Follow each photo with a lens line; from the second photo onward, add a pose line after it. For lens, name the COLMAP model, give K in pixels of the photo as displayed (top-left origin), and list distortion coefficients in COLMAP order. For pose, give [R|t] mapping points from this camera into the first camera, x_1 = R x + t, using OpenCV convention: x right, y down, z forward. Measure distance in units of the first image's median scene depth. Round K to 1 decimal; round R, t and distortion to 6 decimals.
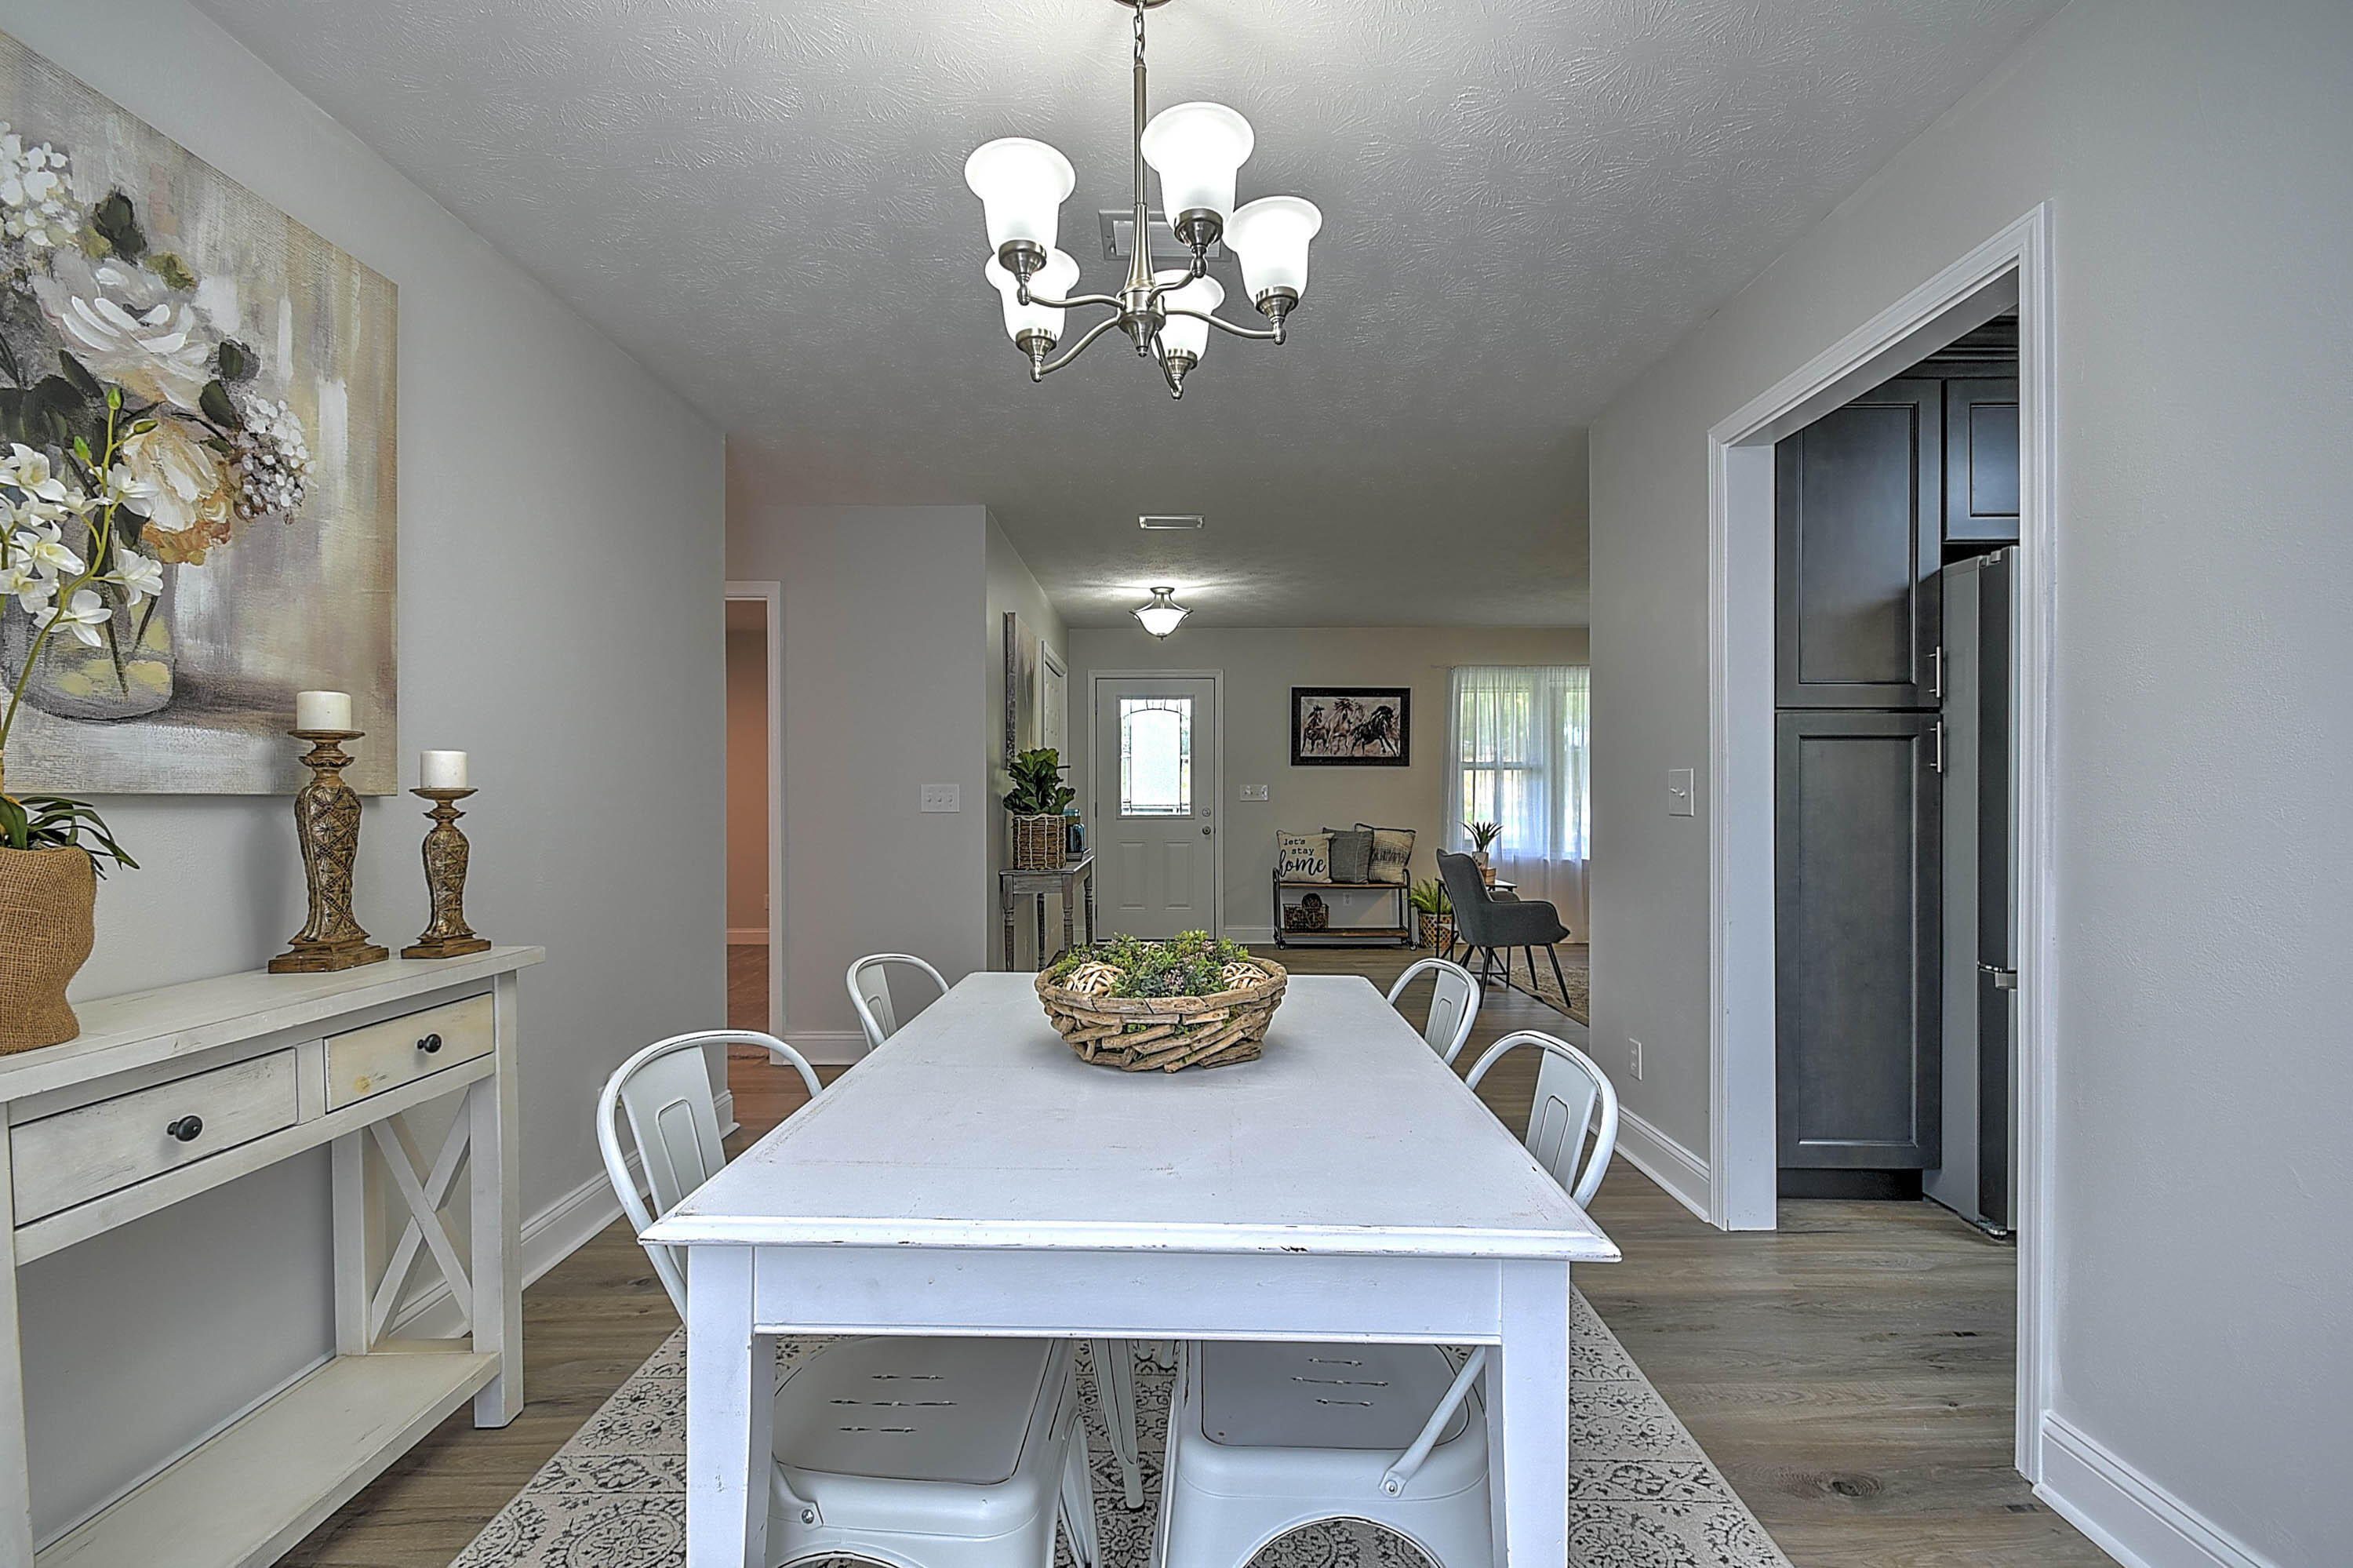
lens RADIAL K [[1023.6, 0, 1166.9], [0, 1023.6, 792.2], [0, 0, 1]] dist [0.015574, -0.009814]
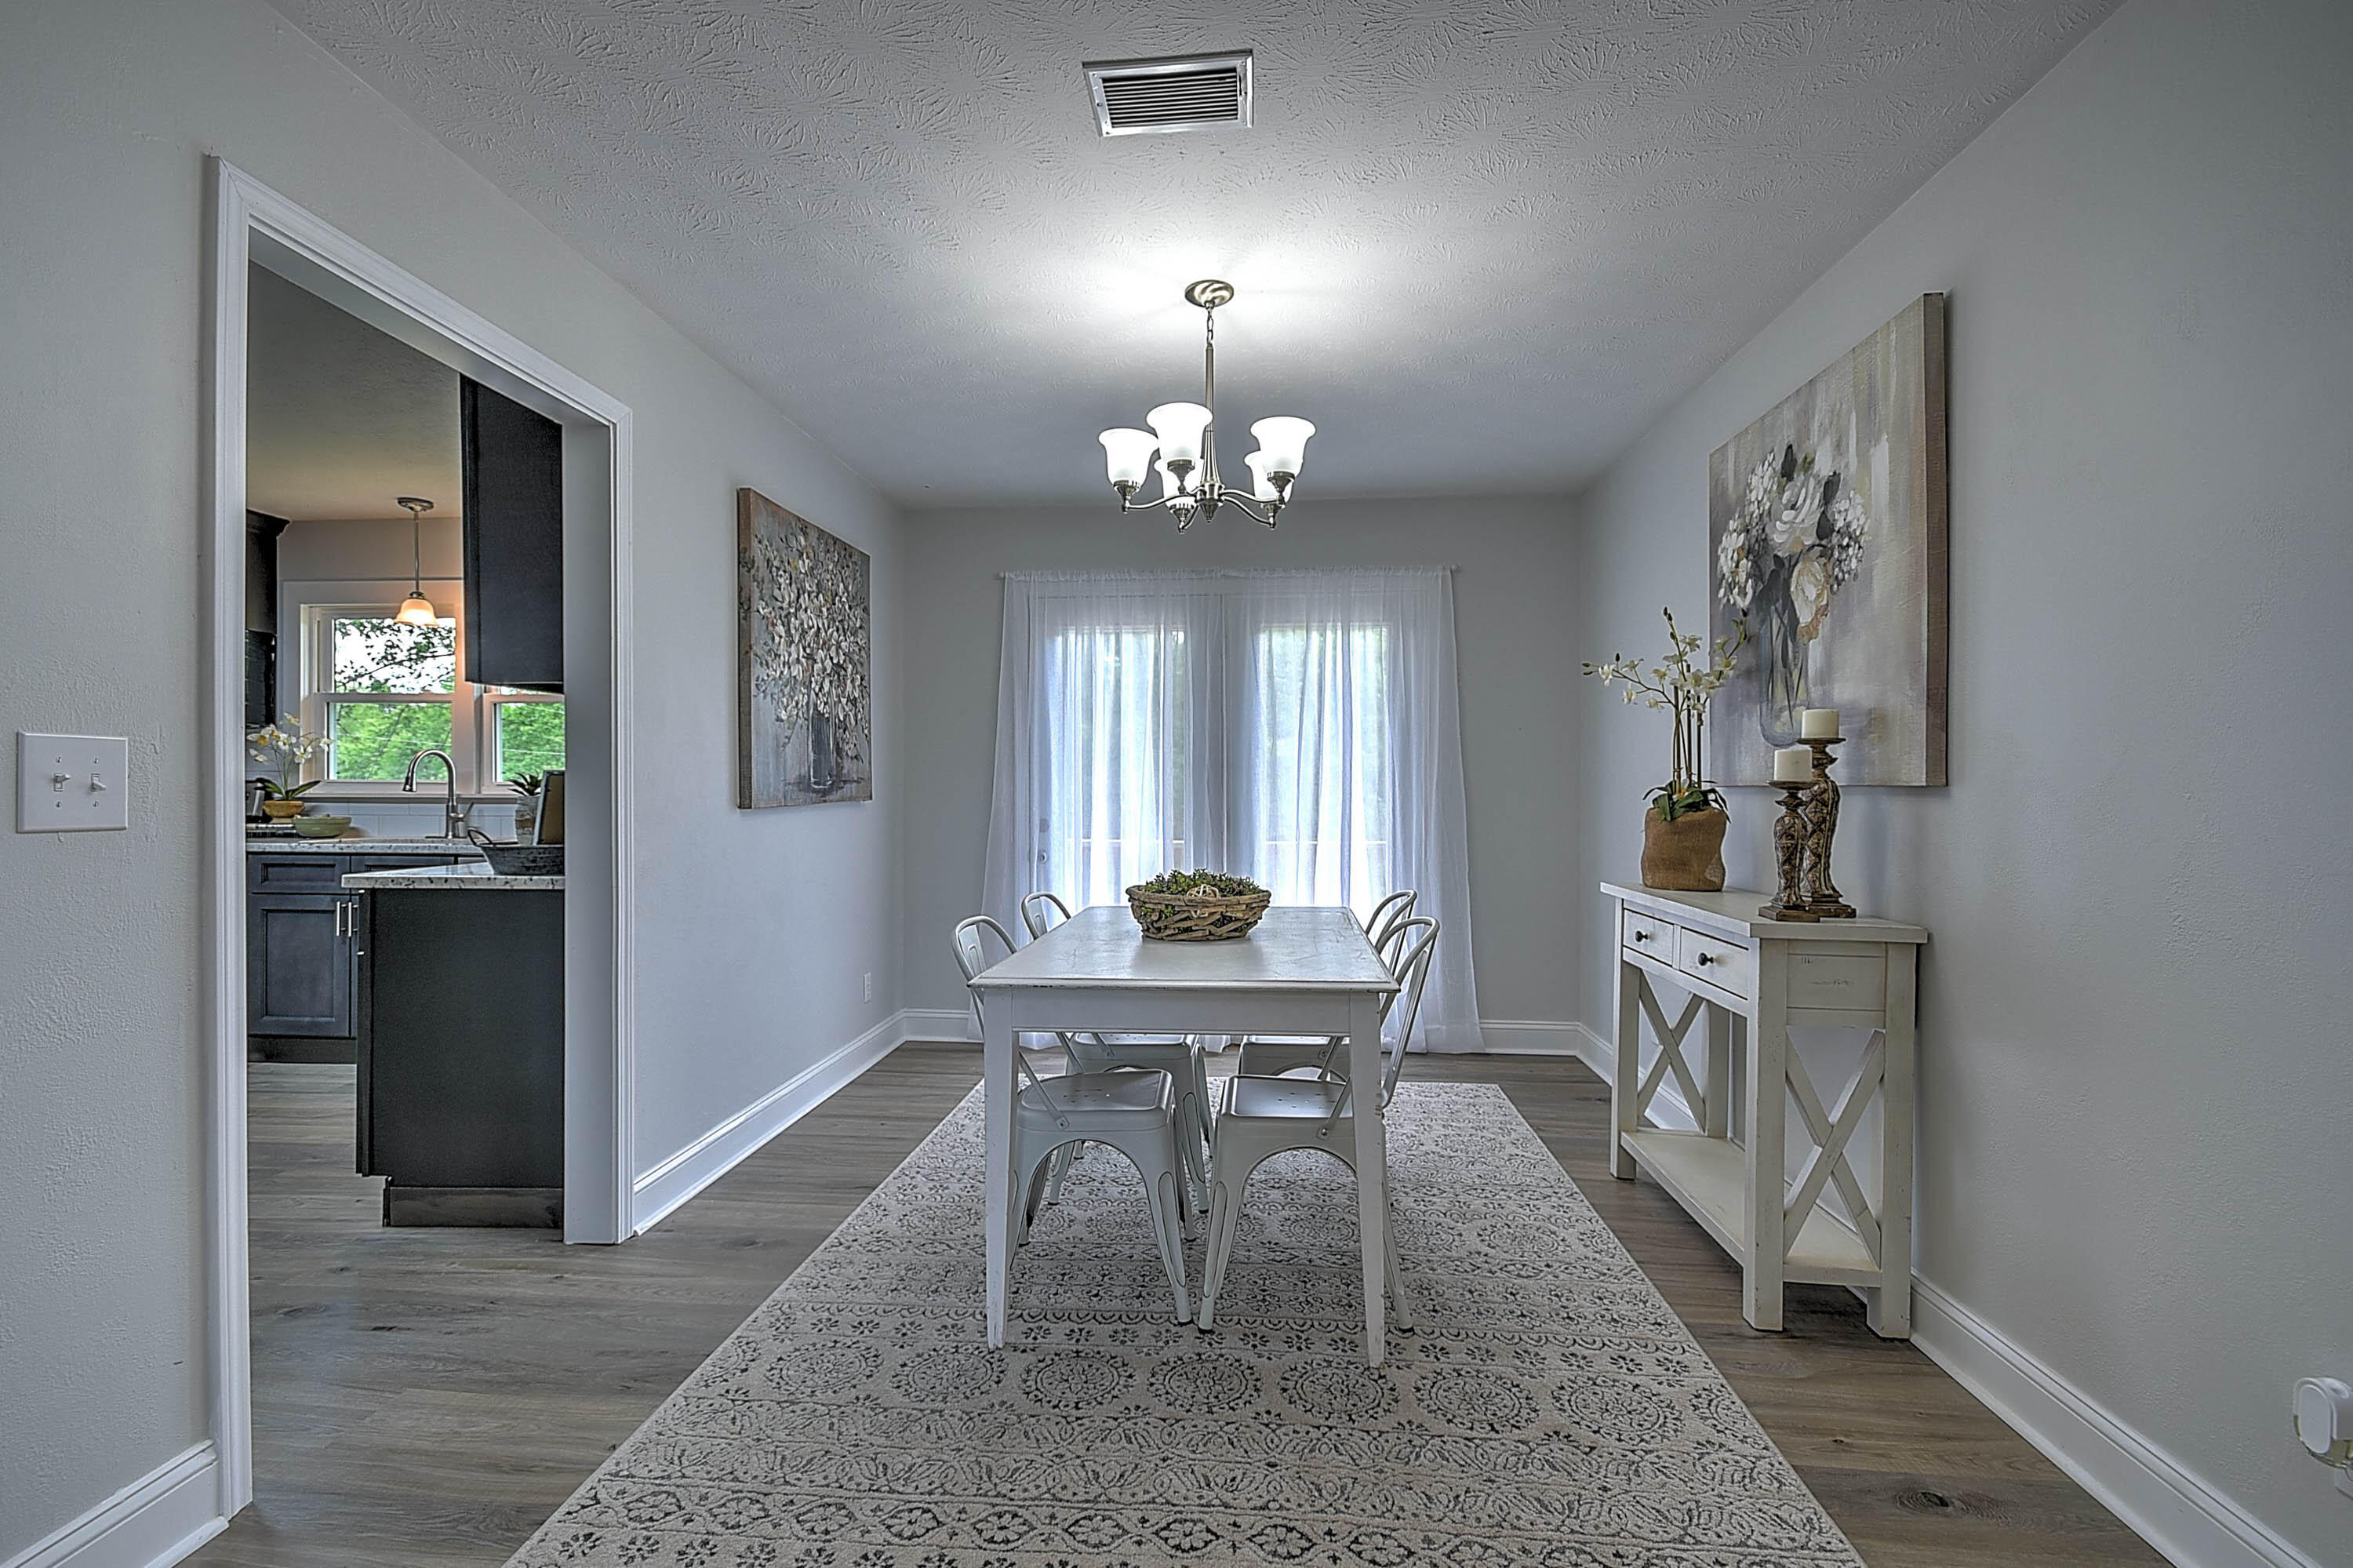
lens RADIAL K [[1023.6, 0, 1174.2], [0, 1023.6, 786.9], [0, 0, 1]] dist [0.015574, -0.009814]
pose [[-0.997104, 0.002237, 0.076024, -0.084598], [0.001851, 0.999985, -0.005152, 0.008934], [-0.076034, -0.004996, -0.997093, 2.412494]]
